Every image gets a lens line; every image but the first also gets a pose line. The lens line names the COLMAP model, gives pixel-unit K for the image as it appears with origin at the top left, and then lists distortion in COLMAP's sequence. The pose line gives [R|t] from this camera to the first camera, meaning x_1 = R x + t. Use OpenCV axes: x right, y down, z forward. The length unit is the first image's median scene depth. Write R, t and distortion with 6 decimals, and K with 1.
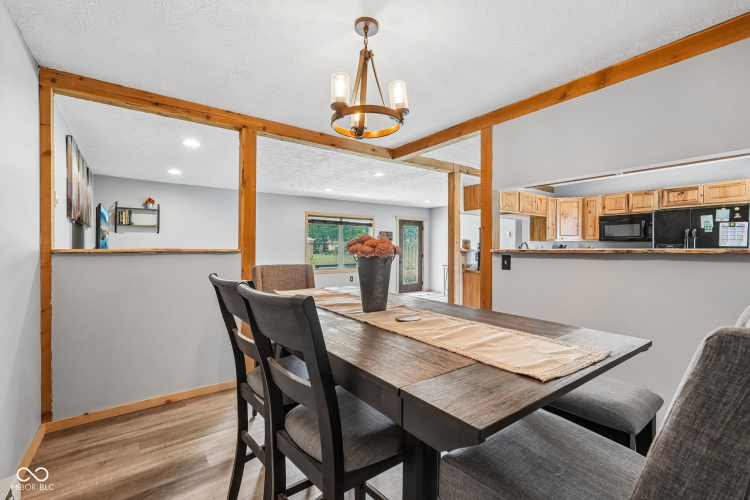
lens RADIAL K [[330.8, 0, 374.7], [0, 330.8, 252.1], [0, 0, 1]] dist [-0.000504, 0.001056]
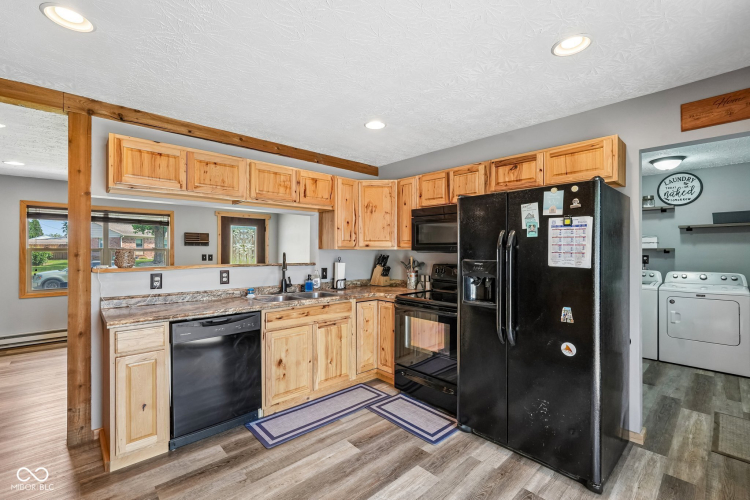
lens RADIAL K [[330.8, 0, 376.5], [0, 330.8, 250.4], [0, 0, 1]] dist [-0.000504, 0.001056]
pose [[0.995962, 0.004446, 0.089666, 0.641196], [-0.003349, 0.999918, -0.012379, -0.029522], [-0.089714, 0.012028, 0.995895, 0.460358]]
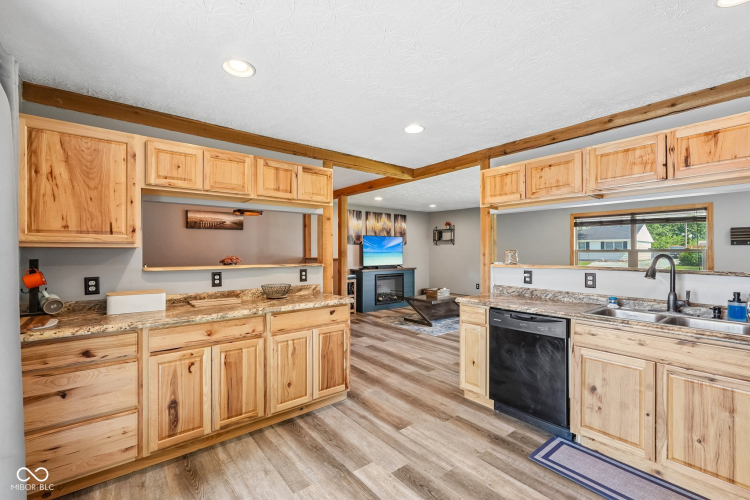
lens RADIAL K [[330.8, 0, 375.0], [0, 330.8, 251.9], [0, 0, 1]] dist [-0.000504, 0.001056]
pose [[0.013338, 0.005460, -0.999896, 0.982604], [-0.012150, 0.999912, 0.005298, -0.033655], [0.999837, 0.012078, 0.013403, 0.731666]]
